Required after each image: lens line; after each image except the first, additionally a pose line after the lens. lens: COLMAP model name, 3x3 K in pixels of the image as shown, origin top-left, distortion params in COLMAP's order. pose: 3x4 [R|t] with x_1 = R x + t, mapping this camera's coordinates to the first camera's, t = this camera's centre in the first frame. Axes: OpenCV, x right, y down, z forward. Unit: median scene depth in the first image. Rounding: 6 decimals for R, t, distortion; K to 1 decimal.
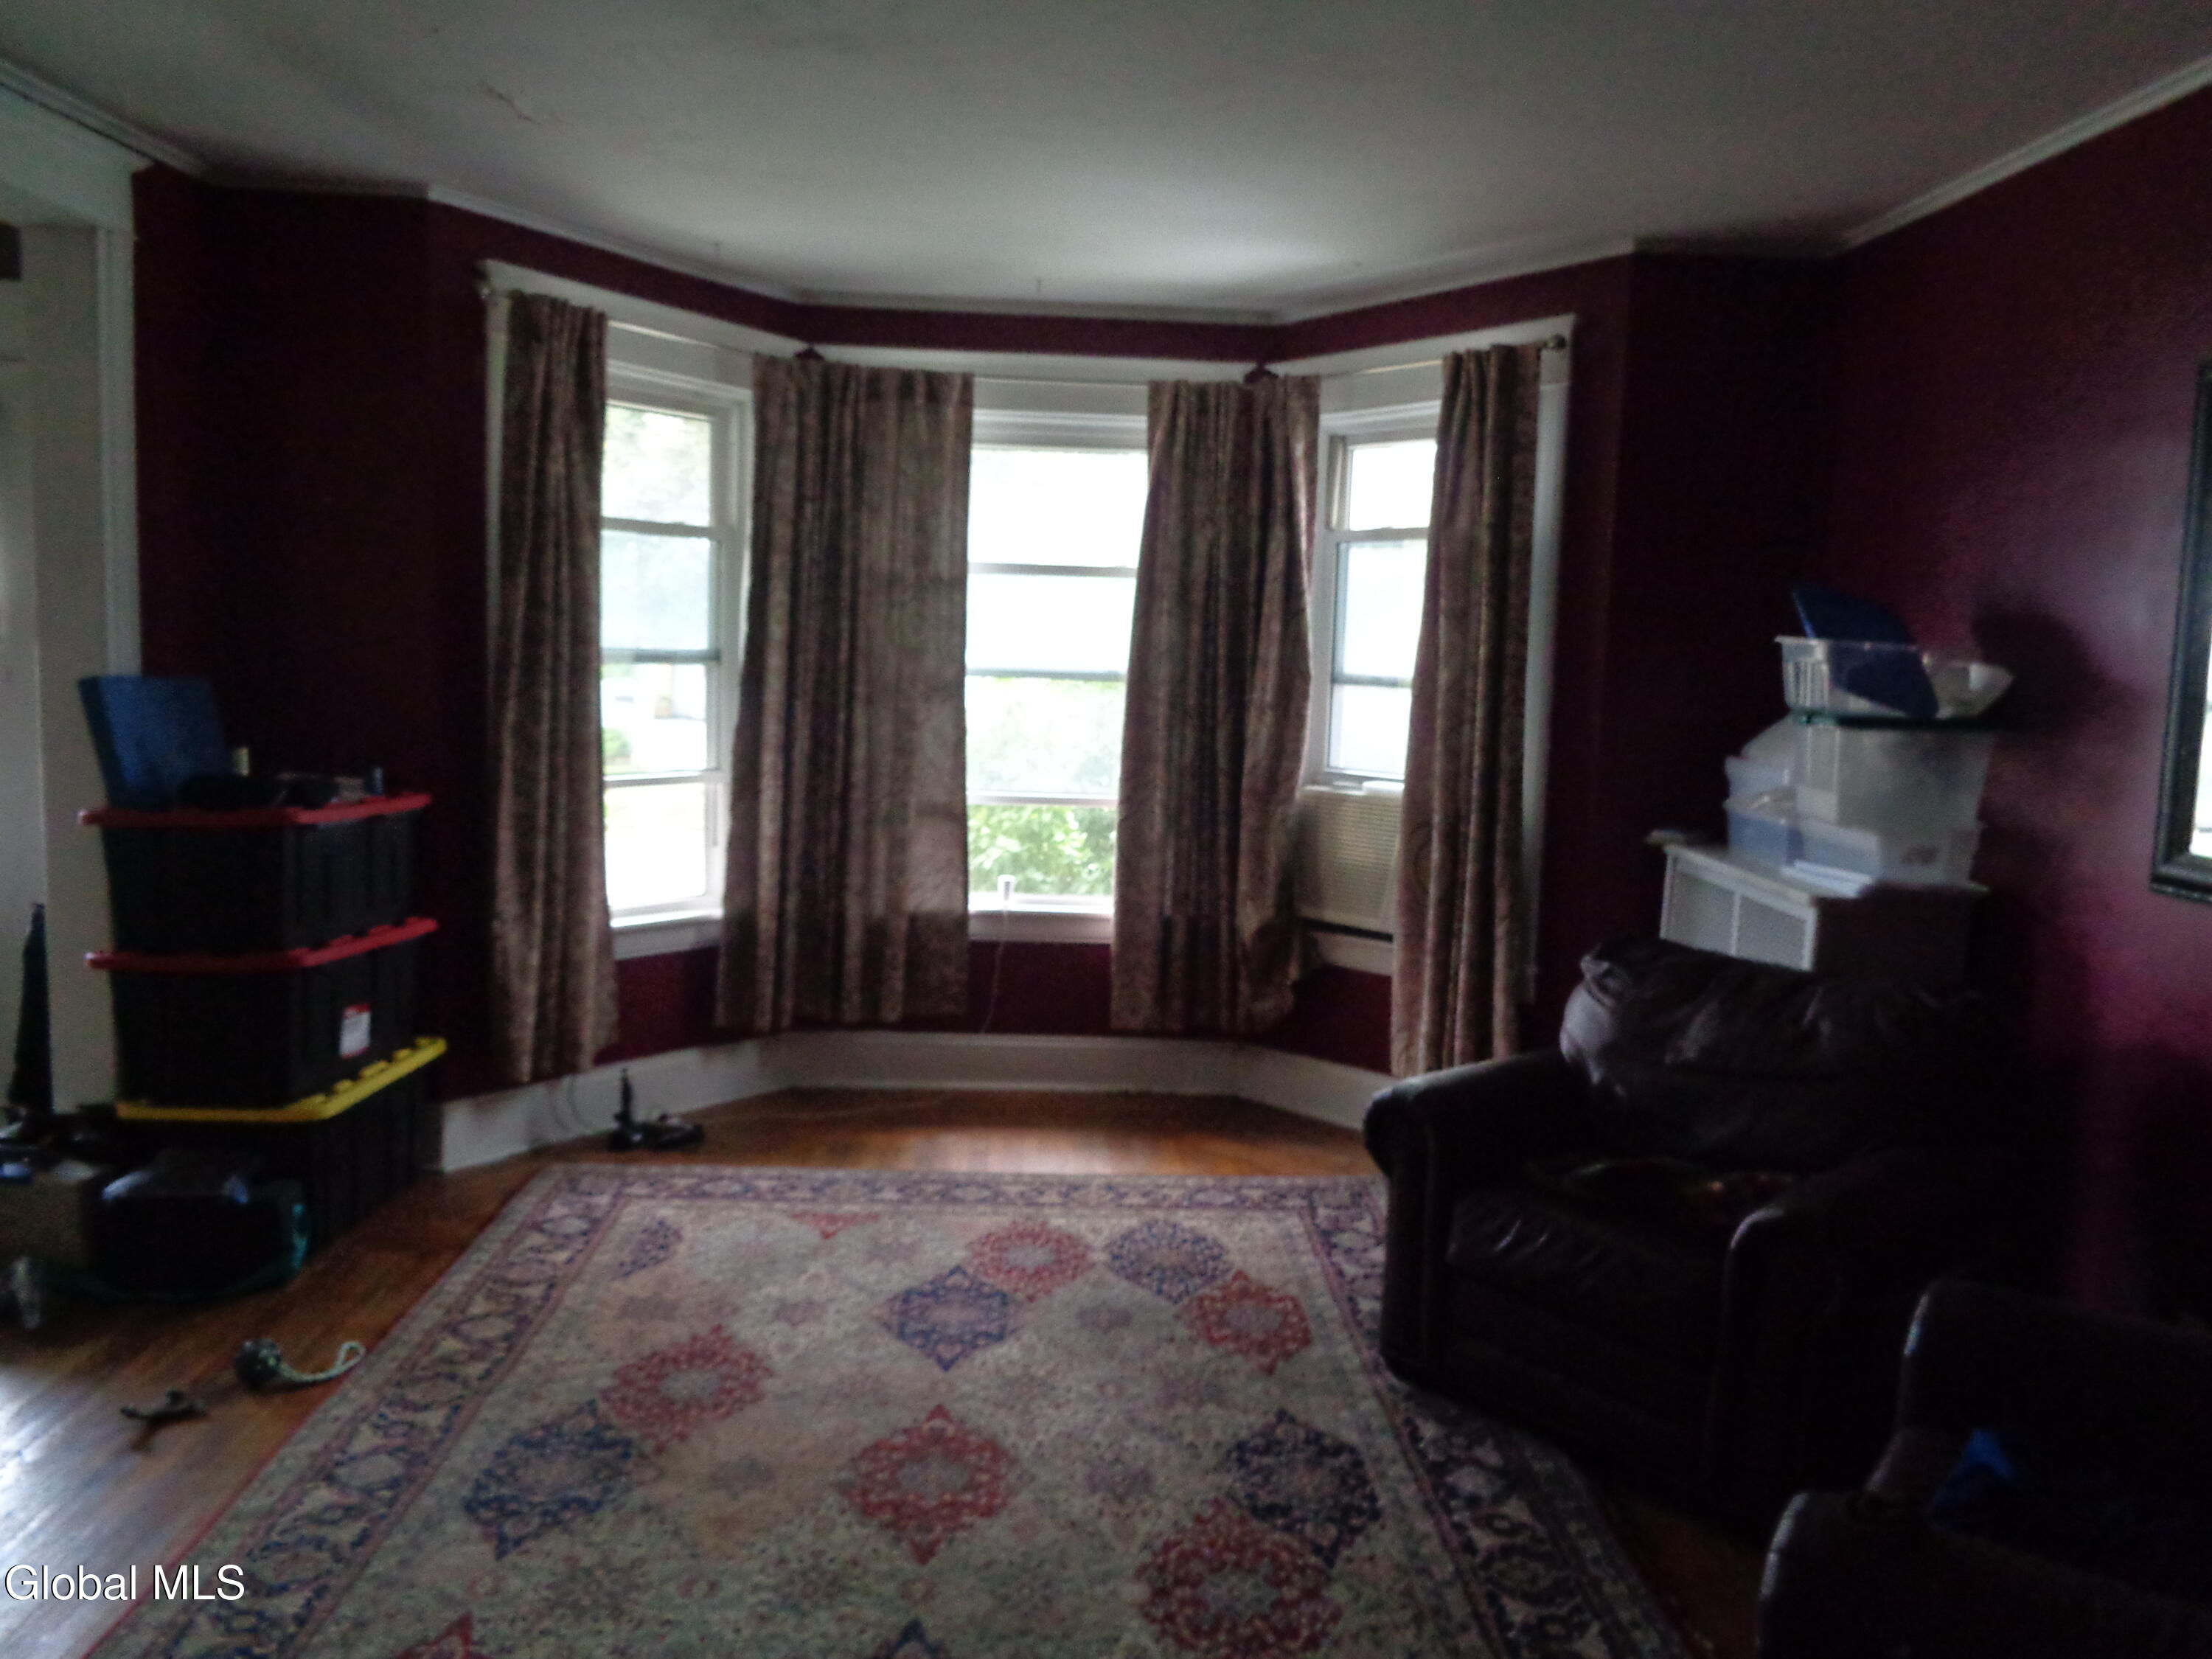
lens RADIAL K [[1659.4, 0, 1108.0], [0, 1659.4, 823.5], [0, 0, 1]] dist [-0.011797, -0.002022]
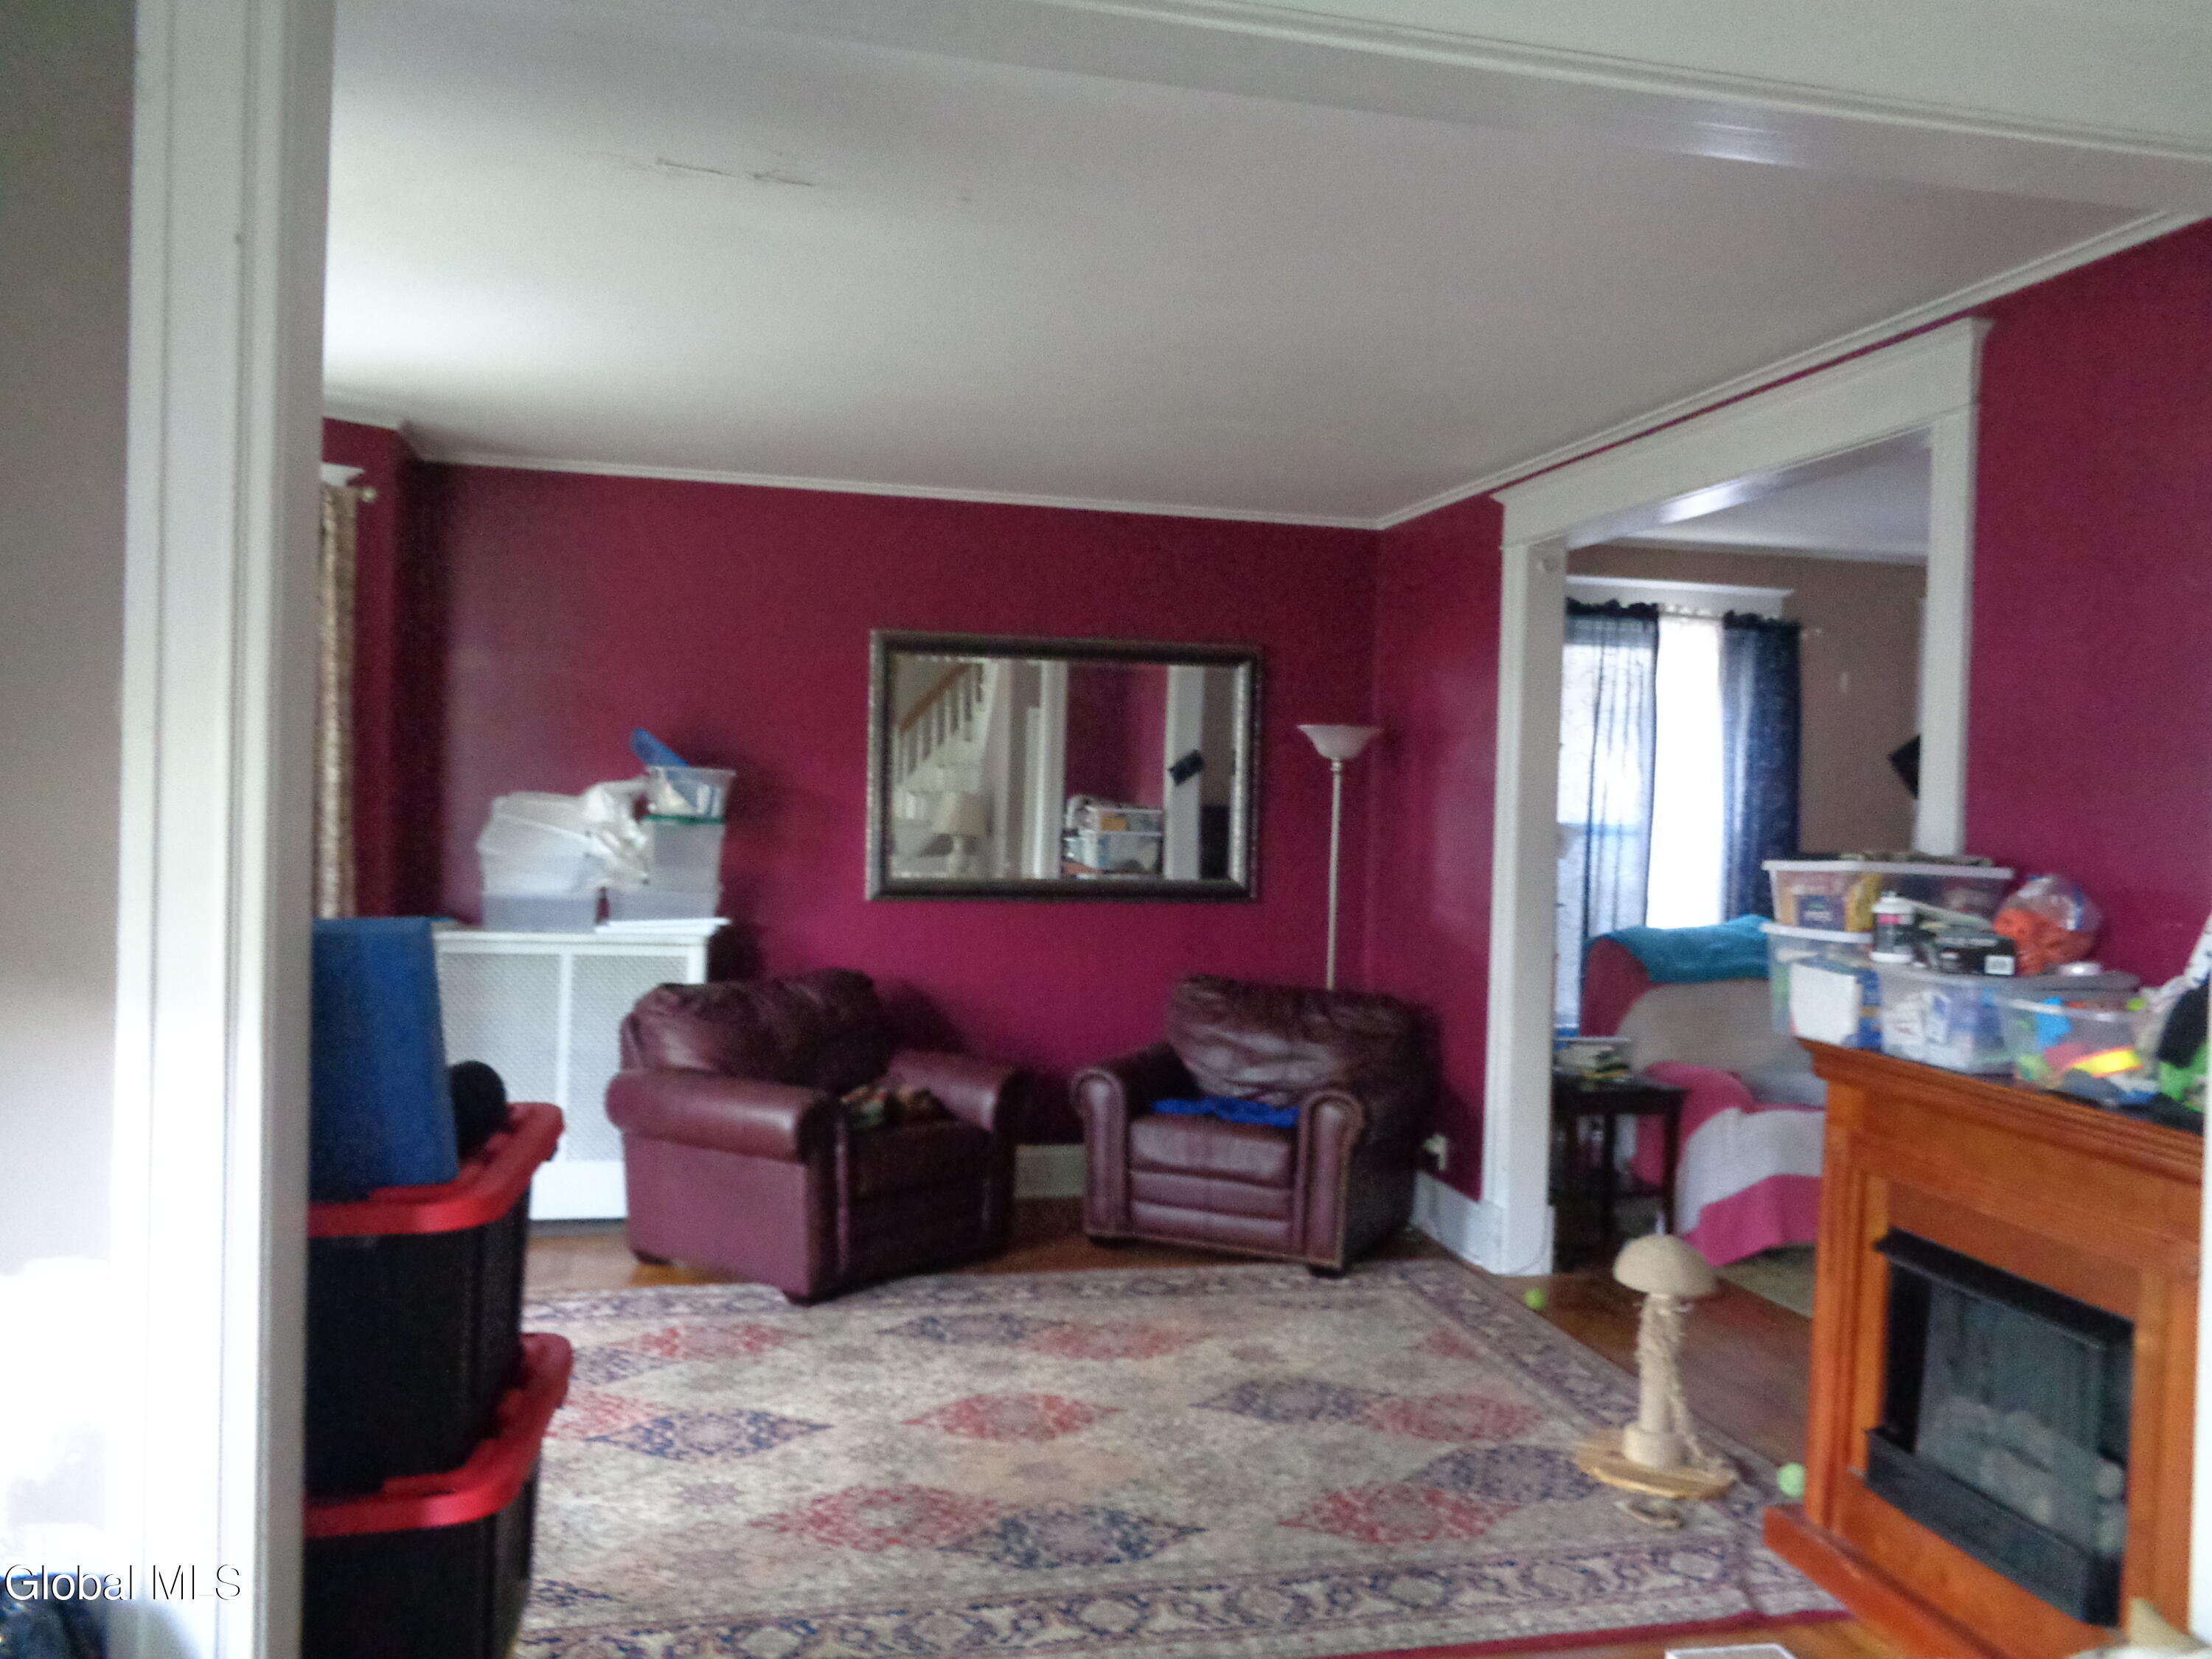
lens RADIAL K [[1659.4, 0, 1106.9], [0, 1659.4, 833.1], [0, 0, 1]] dist [-0.011797, -0.002022]
pose [[-0.184899, -0.057292, 0.981086, -1.225324], [0.079203, 0.994183, 0.072983, -0.145654], [-0.979561, 0.091200, -0.179286, 0.976342]]
